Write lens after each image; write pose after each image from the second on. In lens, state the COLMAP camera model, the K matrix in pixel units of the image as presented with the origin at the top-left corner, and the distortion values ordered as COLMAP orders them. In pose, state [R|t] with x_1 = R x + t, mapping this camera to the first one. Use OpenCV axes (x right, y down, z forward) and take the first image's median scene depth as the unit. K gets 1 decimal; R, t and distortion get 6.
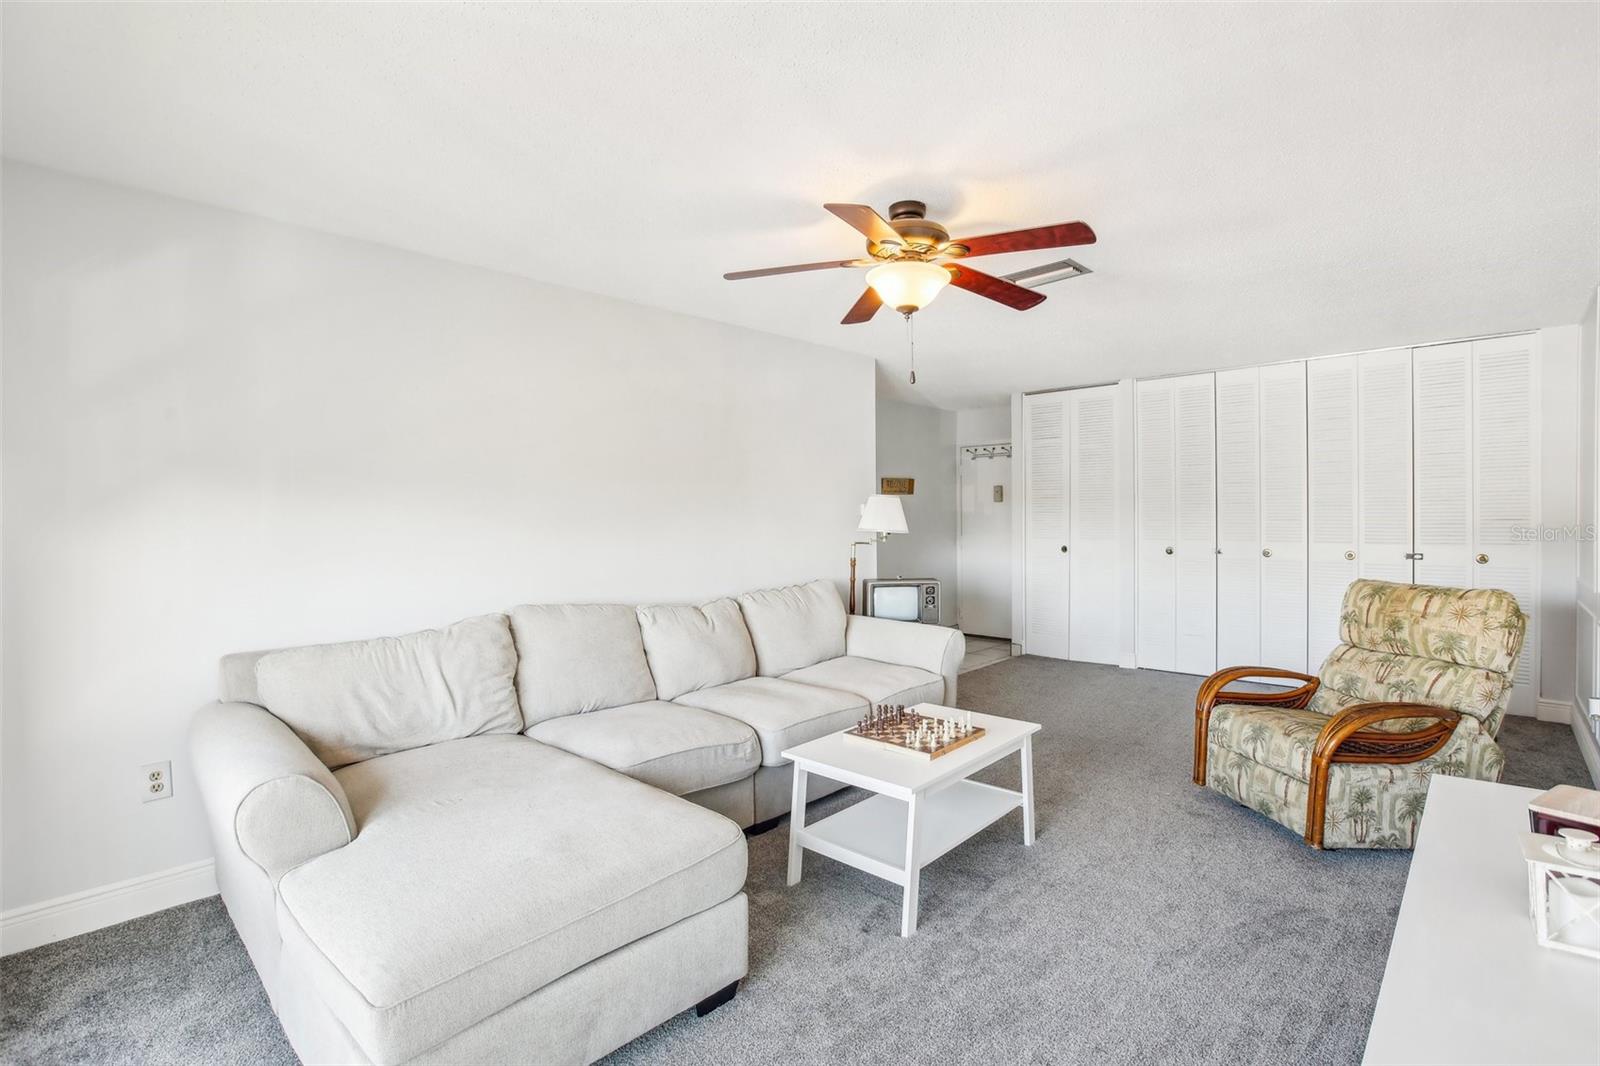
lens RADIAL K [[753.1, 0, 797.6], [0, 753.1, 519.1], [0, 0, 1]] dist [-0.048783, 0.018770]
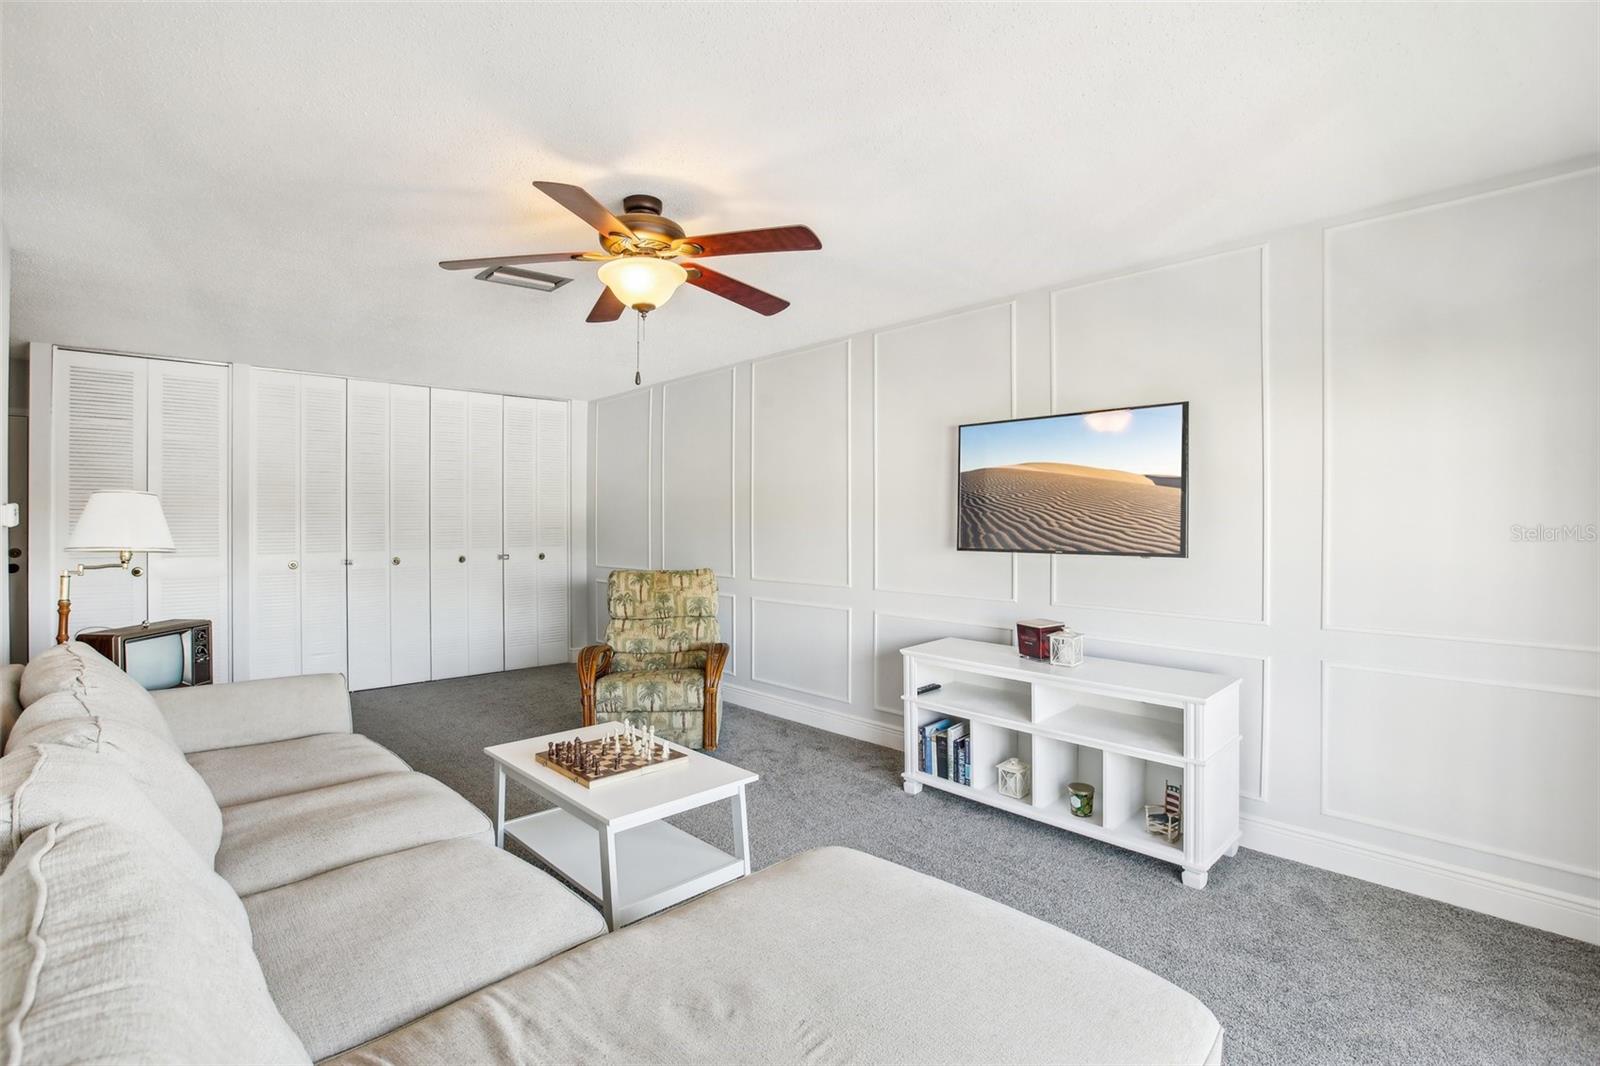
lens RADIAL K [[753.1, 0, 797.6], [0, 753.1, 519.1], [0, 0, 1]] dist [-0.048783, 0.018770]
pose [[0.070623, 0.006163, 0.997484, -0.690728], [0.009479, 0.999932, -0.006849, -0.001449], [-0.997458, 0.009938, 0.070560, 0.641140]]
